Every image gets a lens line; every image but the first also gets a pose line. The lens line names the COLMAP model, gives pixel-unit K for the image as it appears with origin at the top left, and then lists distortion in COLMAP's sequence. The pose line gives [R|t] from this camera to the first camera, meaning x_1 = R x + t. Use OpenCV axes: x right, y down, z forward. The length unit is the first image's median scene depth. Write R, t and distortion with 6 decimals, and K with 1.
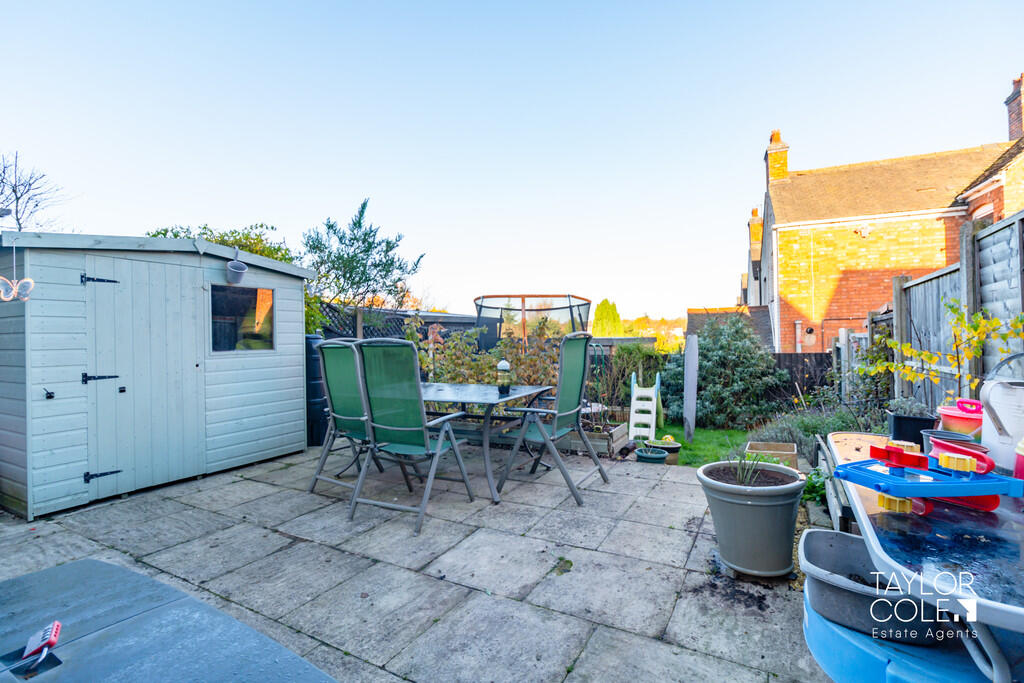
lens RADIAL K [[447.3, 0, 514.3], [0, 447.3, 339.9], [0, 0, 1]] dist [-0.003104, -0.000468]
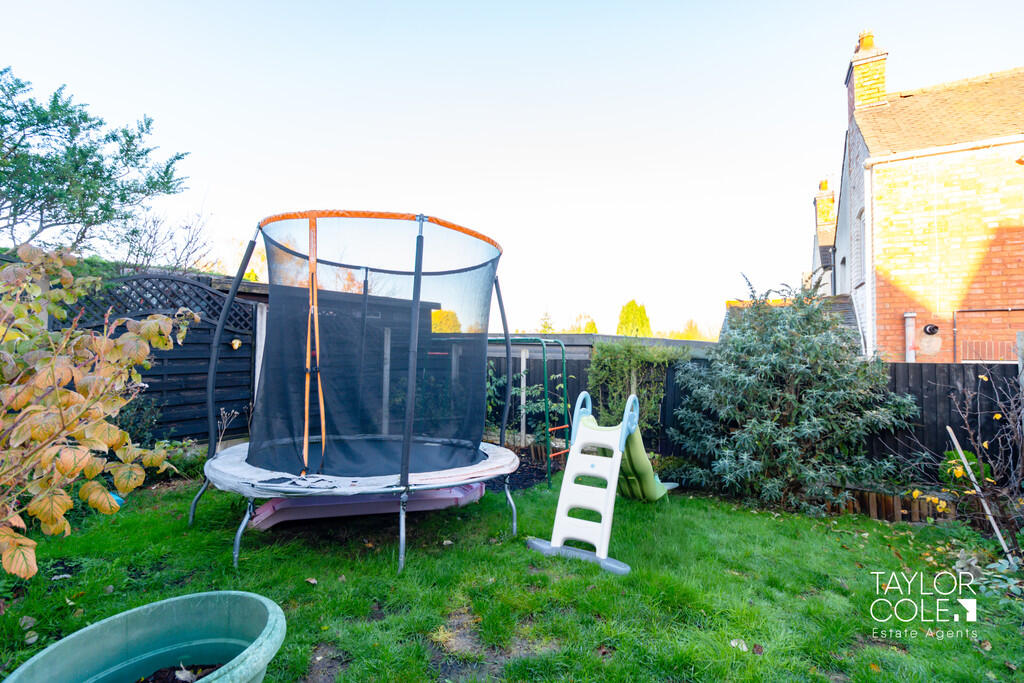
lens RADIAL K [[447.3, 0, 511.2], [0, 447.3, 340.3], [0, 0, 1]] dist [-0.003104, -0.000468]
pose [[0.994781, 0.023708, -0.099245, 0.163419], [-0.025617, 0.999510, -0.018011, 0.019246], [0.098770, 0.020459, 0.994900, 0.355482]]
